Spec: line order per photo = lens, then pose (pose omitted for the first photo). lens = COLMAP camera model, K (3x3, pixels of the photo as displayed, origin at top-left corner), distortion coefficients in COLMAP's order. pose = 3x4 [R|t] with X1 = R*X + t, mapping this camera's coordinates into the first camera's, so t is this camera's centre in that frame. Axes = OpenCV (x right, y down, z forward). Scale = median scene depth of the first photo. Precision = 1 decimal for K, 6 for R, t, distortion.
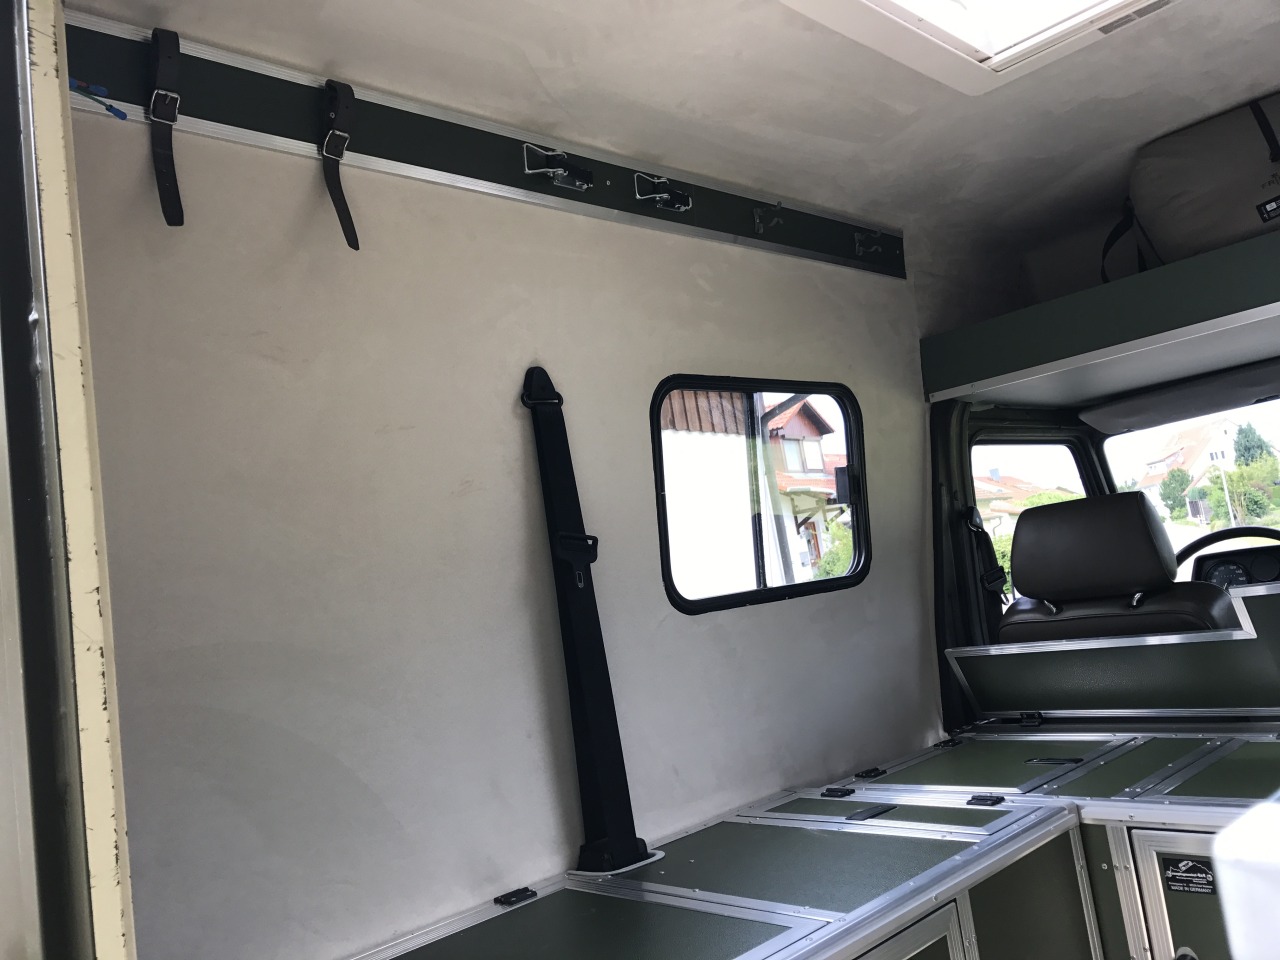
lens RADIAL K [[1045.6, 0, 642.2], [0, 1045.6, 472.6], [0, 0, 1]] dist [0.035585, -0.037906]
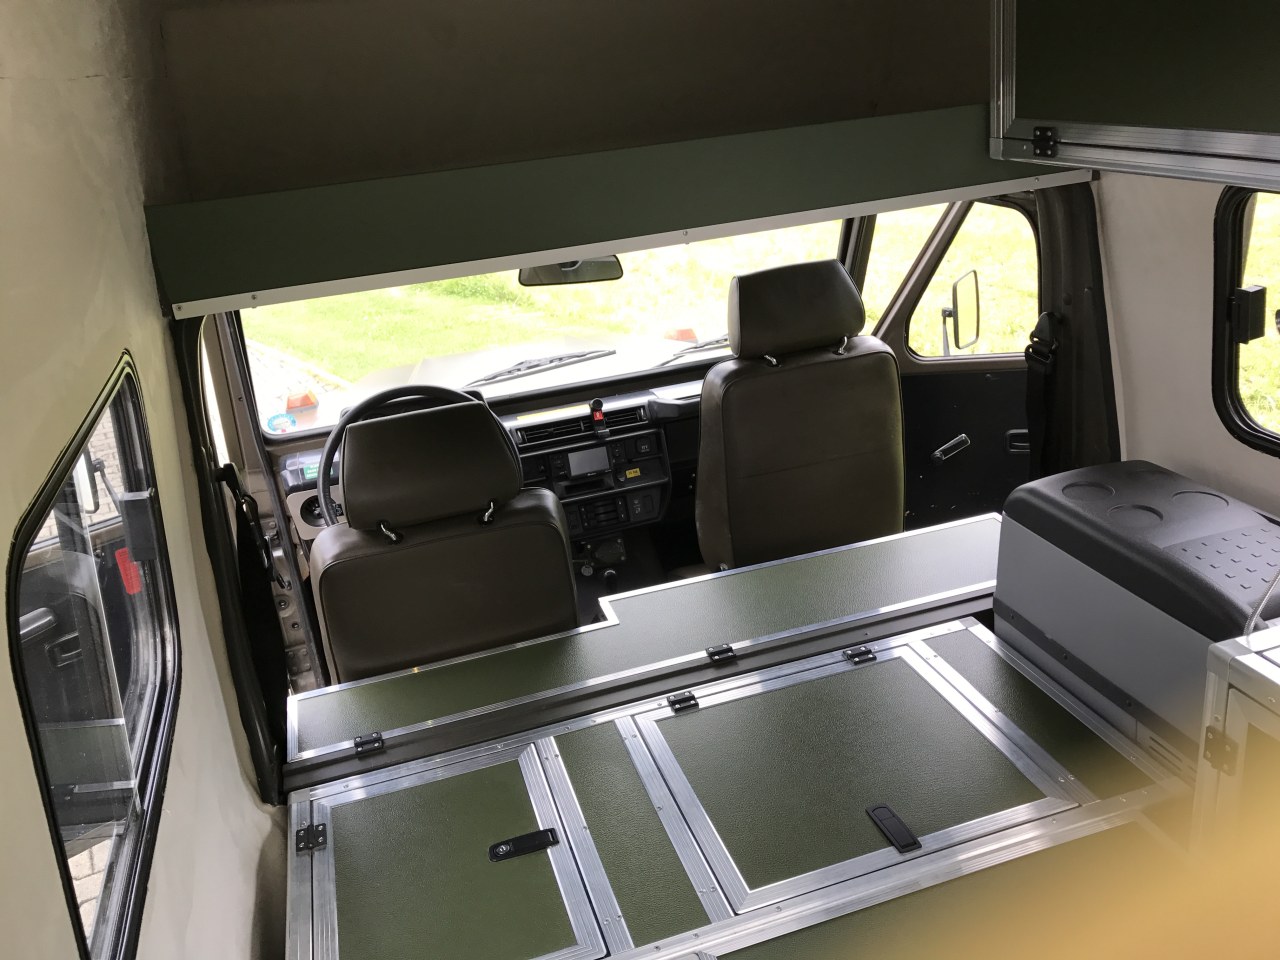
lens RADIAL K [[1045.6, 0, 646.9], [0, 1045.6, 481.6], [0, 0, 1]] dist [0.035585, -0.037906]
pose [[0.449211, -0.245071, 0.859156, -0.182589], [-0.074862, 0.947936, 0.309537, -0.239271], [-0.890284, -0.203366, 0.407476, 0.649405]]
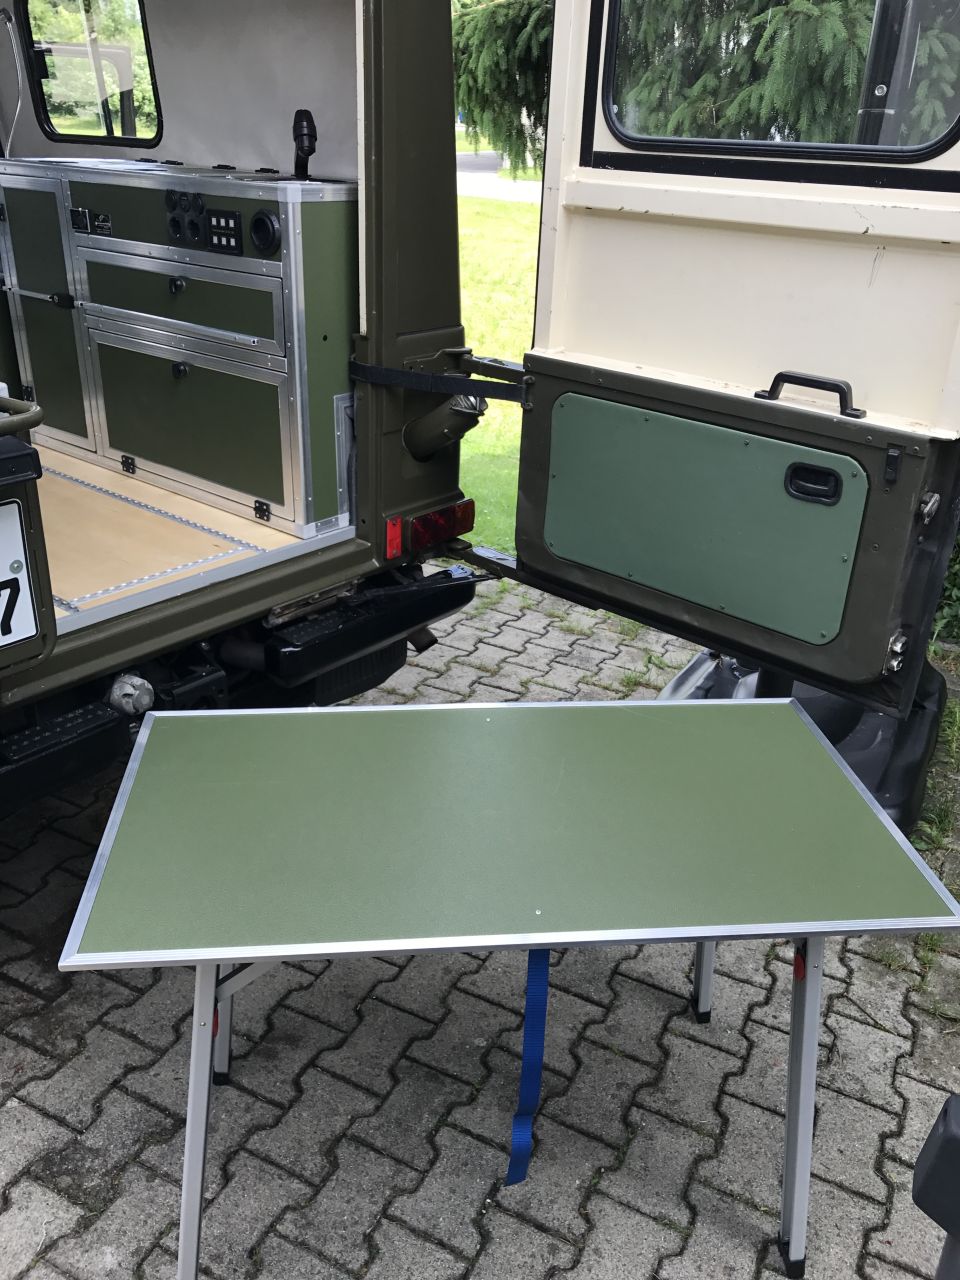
lens RADIAL K [[1045.6, 0, 485.3], [0, 1045.6, 623.0], [0, 0, 1]] dist [0.035585, -0.037906]
pose [[-0.145357, -0.286193, 0.947082, -1.155209], [-0.136429, 0.953902, 0.267315, 0.168561], [-0.979928, -0.090353, -0.177702, 0.100786]]
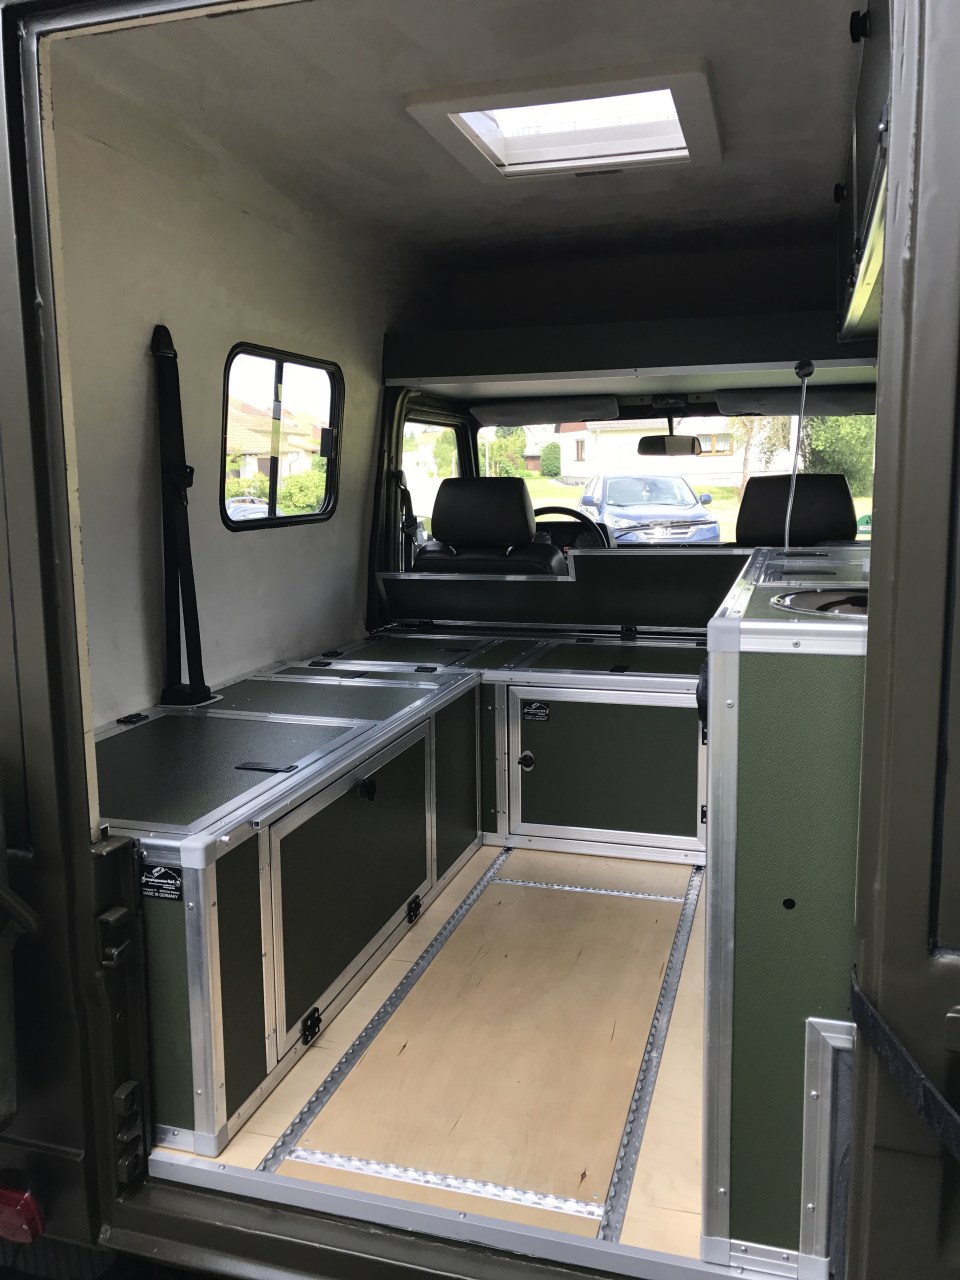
lens RADIAL K [[1045.6, 0, 492.9], [0, 1045.6, 632.7], [0, 0, 1]] dist [0.035585, -0.037906]
pose [[0.858286, 0.054804, 0.510237, -0.334445], [-0.167114, 0.969933, 0.176928, -0.028528], [-0.485200, -0.237123, 0.841638, -0.300324]]
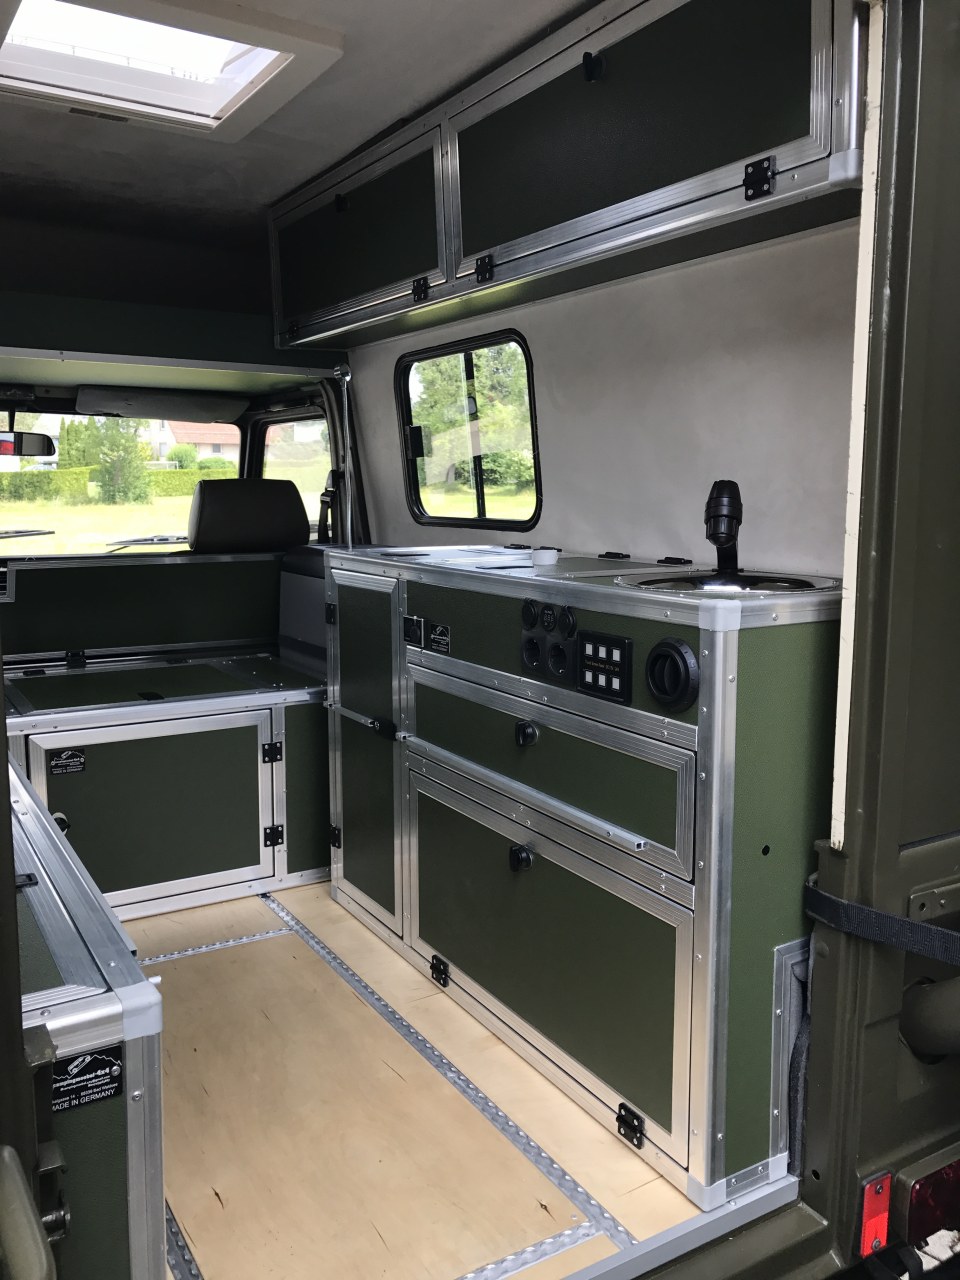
lens RADIAL K [[1045.6, 0, 484.6], [0, 1045.6, 634.9], [0, 0, 1]] dist [0.035585, -0.037906]
pose [[0.208868, 0.005694, 0.977927, -0.576015], [-0.148523, 0.988568, 0.025966, 0.074862], [-0.966600, -0.150668, 0.207326, 0.152609]]
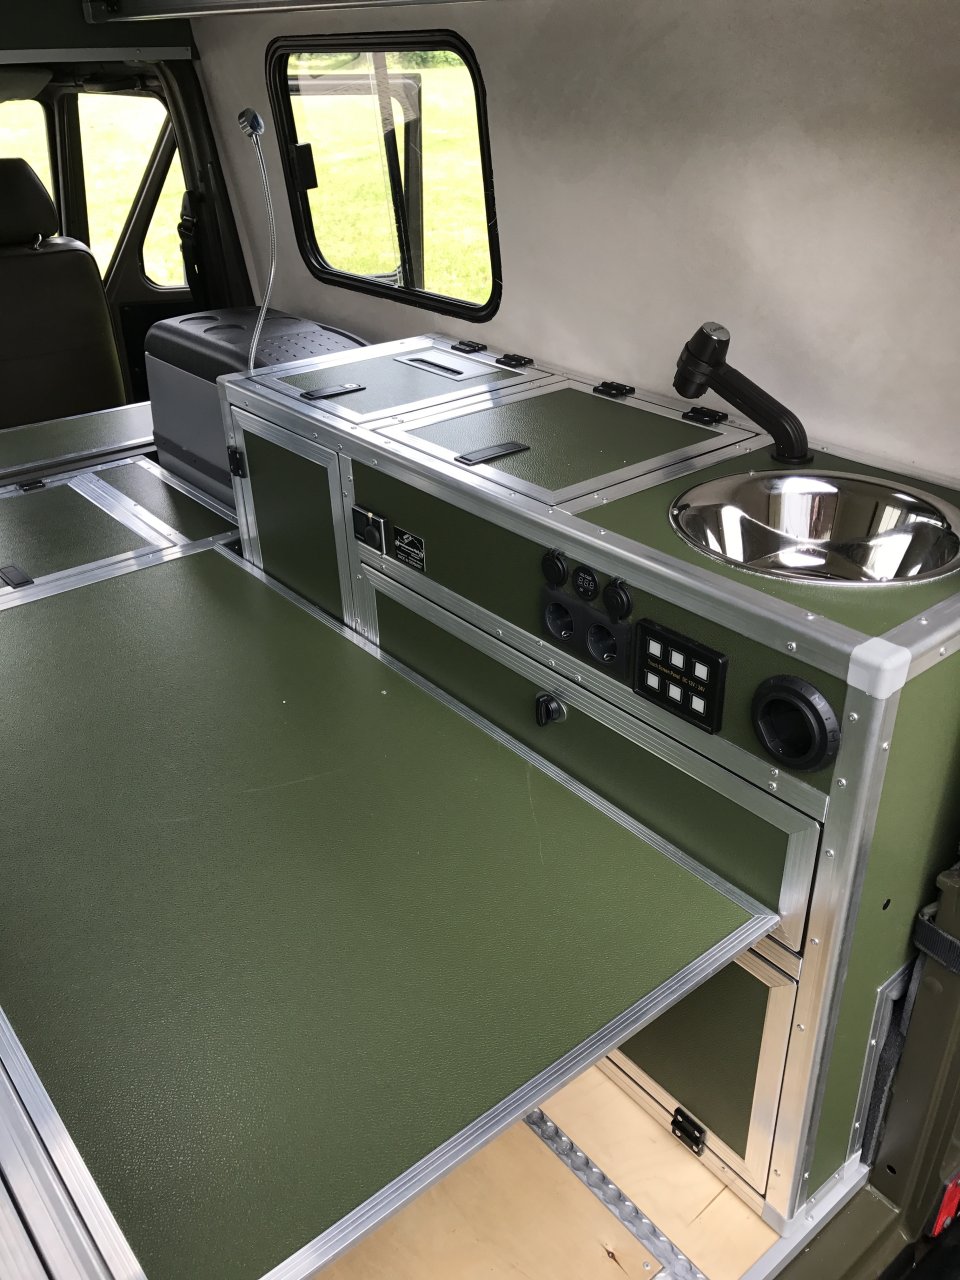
lens RADIAL K [[1045.6, 0, 484.9], [0, 1045.6, 629.8], [0, 0, 1]] dist [0.035585, -0.037906]
pose [[0.073680, -0.350297, 0.933736, -0.345358], [-0.111361, 0.927536, 0.356758, -0.102821], [-0.991045, -0.130268, 0.029331, 0.308206]]
